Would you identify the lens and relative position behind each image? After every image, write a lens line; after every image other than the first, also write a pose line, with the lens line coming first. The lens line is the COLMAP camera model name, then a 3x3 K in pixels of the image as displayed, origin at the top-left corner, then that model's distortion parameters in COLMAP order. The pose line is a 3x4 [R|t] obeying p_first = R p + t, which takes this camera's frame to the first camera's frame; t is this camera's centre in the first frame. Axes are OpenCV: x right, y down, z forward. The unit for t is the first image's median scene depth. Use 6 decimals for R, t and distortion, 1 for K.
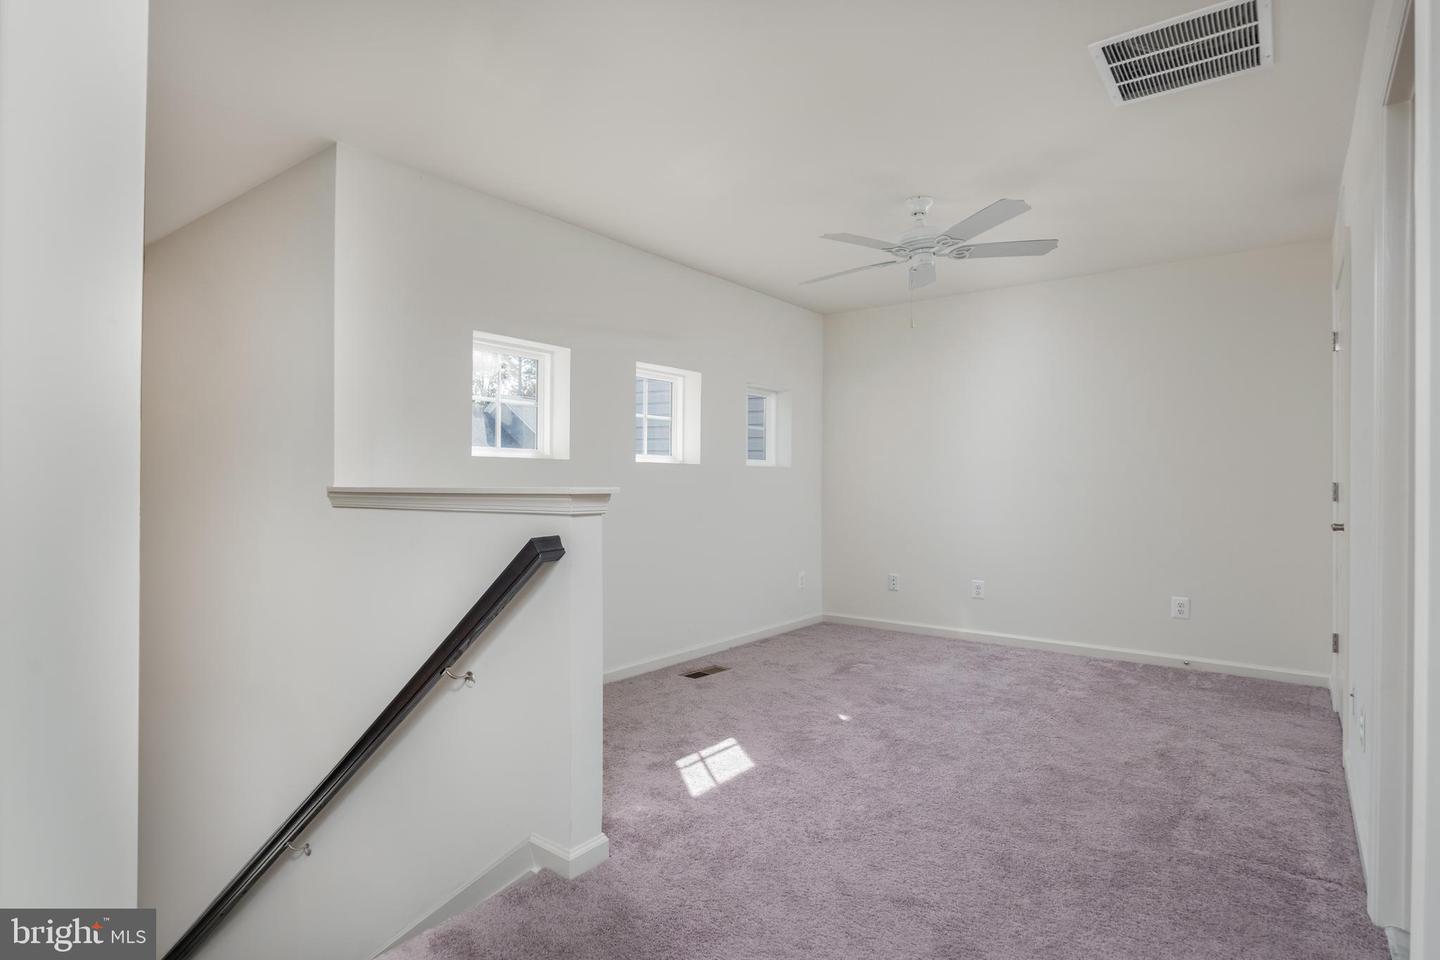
lens RADIAL K [[732.4, 0, 714.0], [0, 732.4, 477.0], [0, 0, 1]] dist [-0.001440, -0.002097]
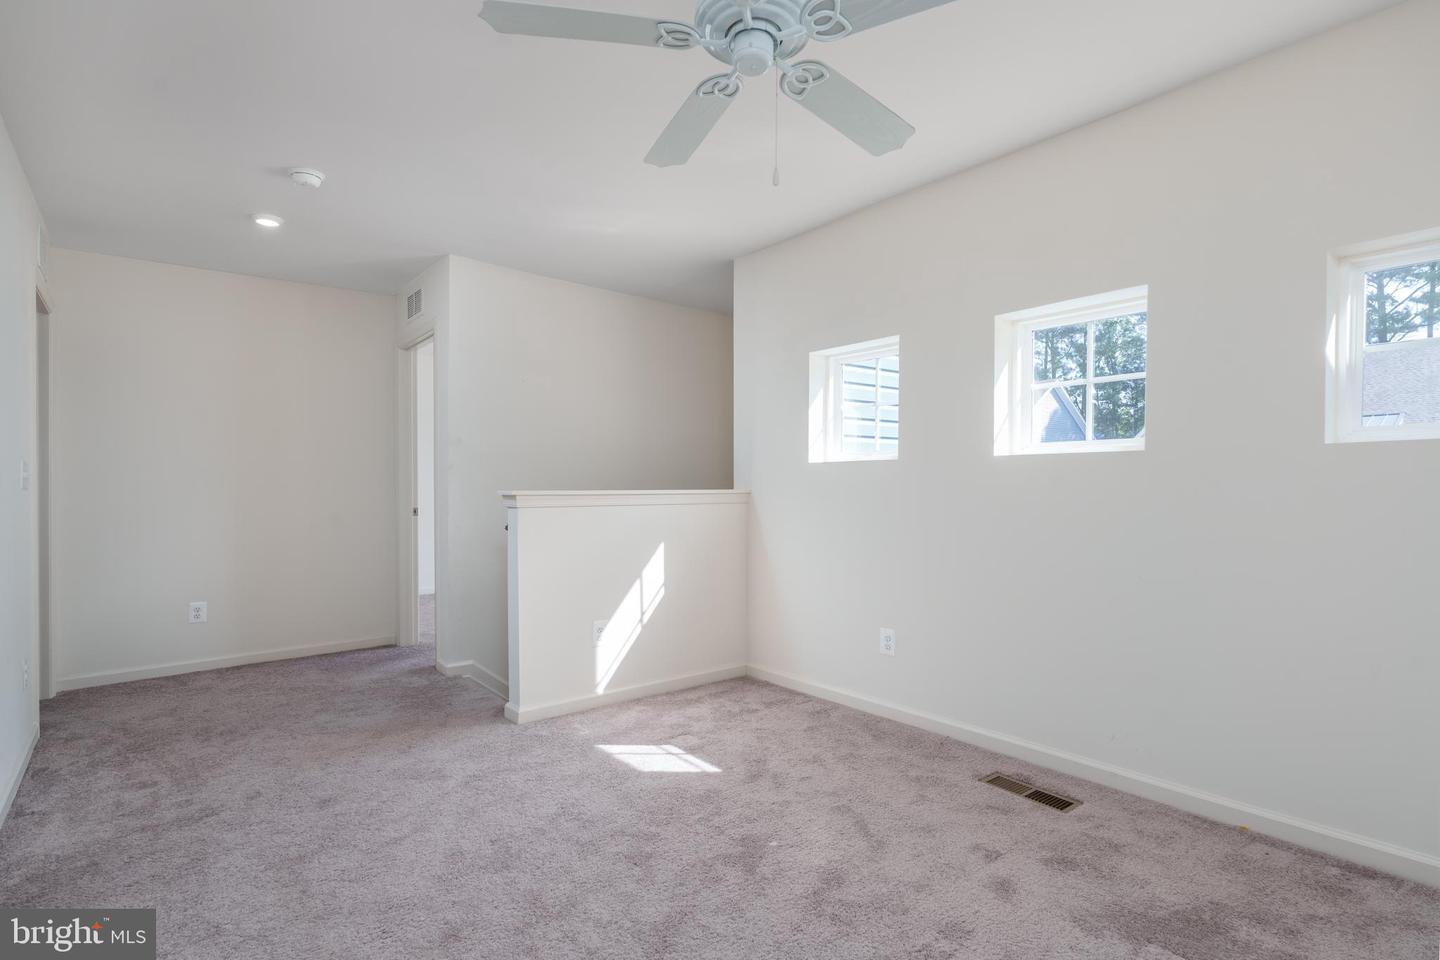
lens RADIAL K [[732.4, 0, 713.1], [0, 732.4, 490.7], [0, 0, 1]] dist [-0.001440, -0.002097]
pose [[-0.249006, -0.003145, -0.968497, 0.897009], [0.001331, 0.999993, -0.003589, 0.023104], [0.968501, -0.002183, -0.249000, 1.230224]]
